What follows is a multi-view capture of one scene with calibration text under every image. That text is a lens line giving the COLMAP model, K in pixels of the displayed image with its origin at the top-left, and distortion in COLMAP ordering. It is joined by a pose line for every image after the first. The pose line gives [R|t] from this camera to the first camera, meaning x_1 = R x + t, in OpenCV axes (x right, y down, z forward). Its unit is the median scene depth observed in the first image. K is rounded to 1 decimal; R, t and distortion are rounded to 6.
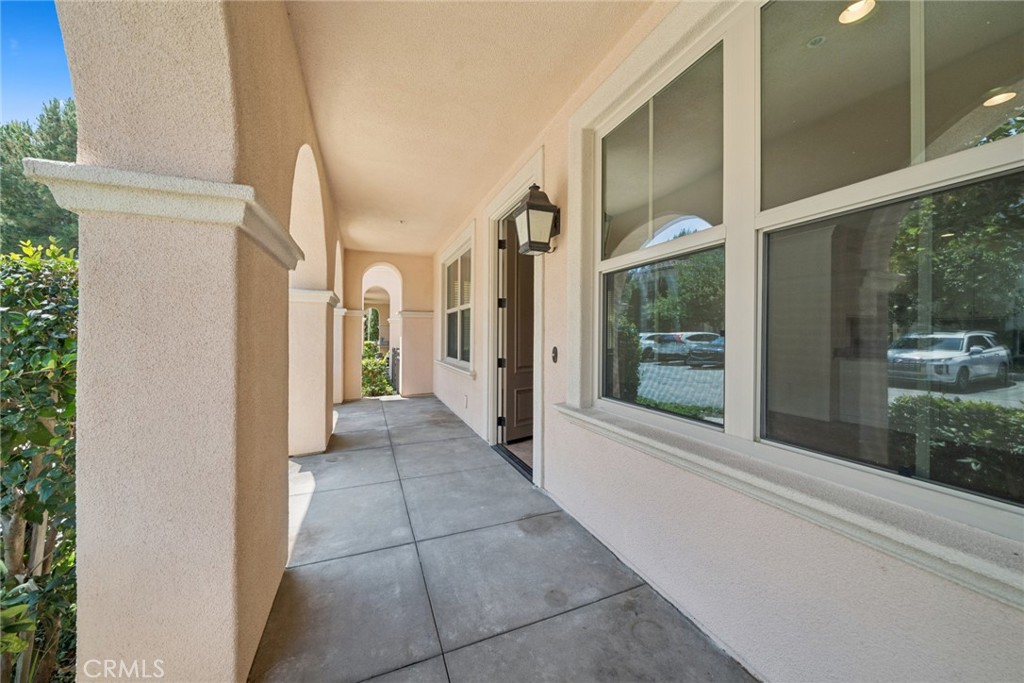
lens RADIAL K [[353.5, 0, 509.9], [0, 353.5, 330.3], [0, 0, 1]] dist [-0.000828, -0.000080]
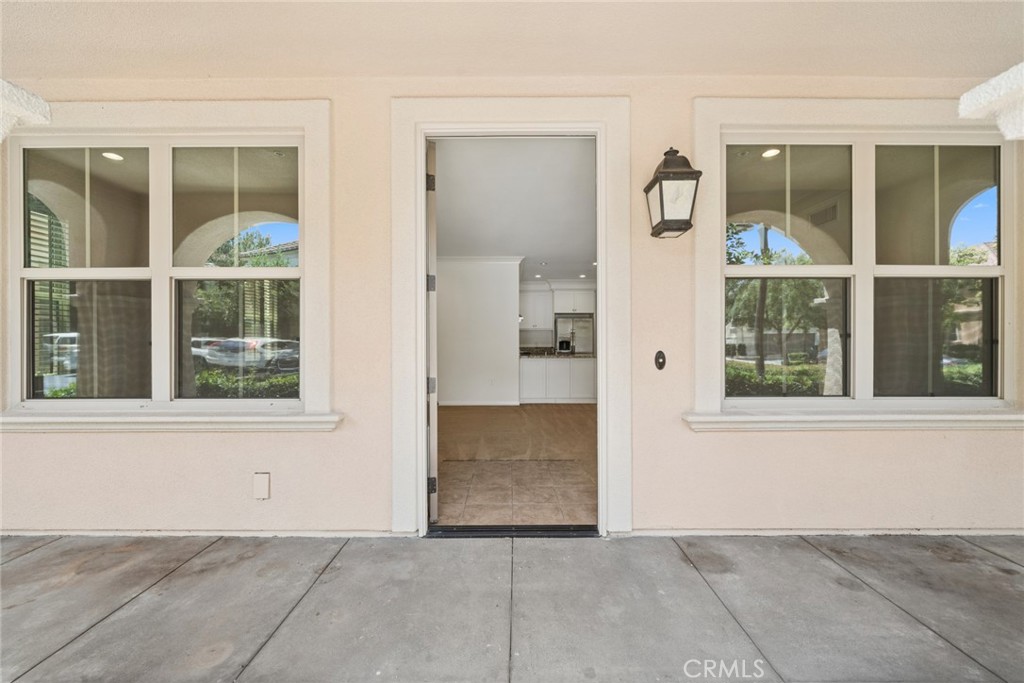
lens RADIAL K [[387.0, 0, 510.6], [0, 387.0, 336.0], [0, 0, 1]] dist [-0.000773, 0.000167]
pose [[0.372980, 0.012382, 0.927757, -0.878749], [-0.010843, 0.999901, -0.008986, 0.025570], [-0.927776, -0.006708, 0.373077, 1.001648]]
